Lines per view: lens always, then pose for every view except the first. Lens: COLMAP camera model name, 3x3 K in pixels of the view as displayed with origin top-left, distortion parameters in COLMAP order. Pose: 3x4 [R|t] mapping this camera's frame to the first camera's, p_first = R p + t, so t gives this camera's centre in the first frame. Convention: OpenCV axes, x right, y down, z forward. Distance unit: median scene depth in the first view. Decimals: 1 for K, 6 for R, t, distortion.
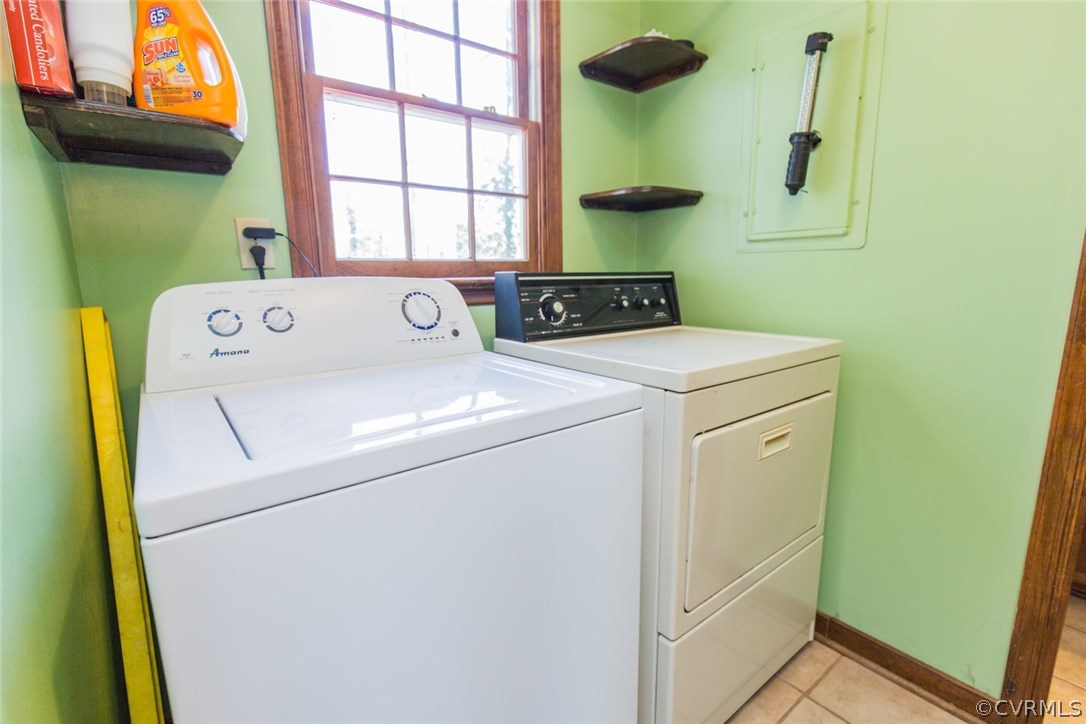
lens RADIAL K [[493.0, 0, 543.5], [0, 493.0, 358.8], [0, 0, 1]] dist [0.006035, 0.000551]
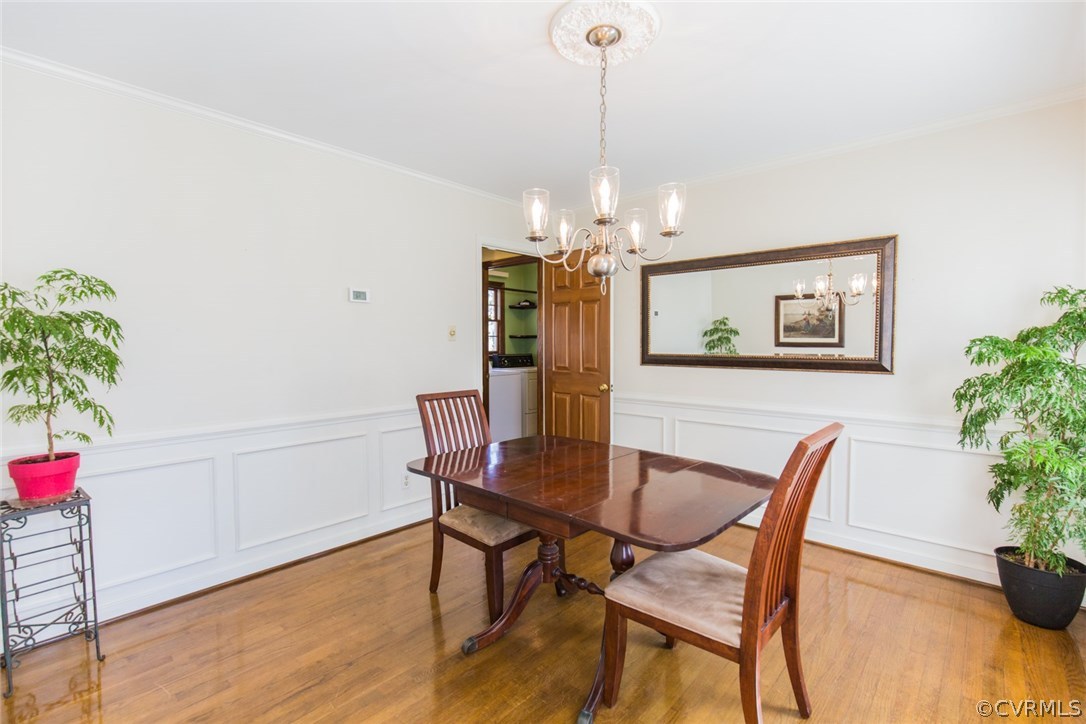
lens RADIAL K [[493.0, 0, 541.6], [0, 493.0, 362.9], [0, 0, 1]] dist [0.006035, 0.000551]
pose [[0.982971, 0.004023, 0.183716, -0.431766], [0.024203, 0.988216, -0.151140, 0.544823], [-0.182159, 0.153013, 0.971290, -3.140940]]
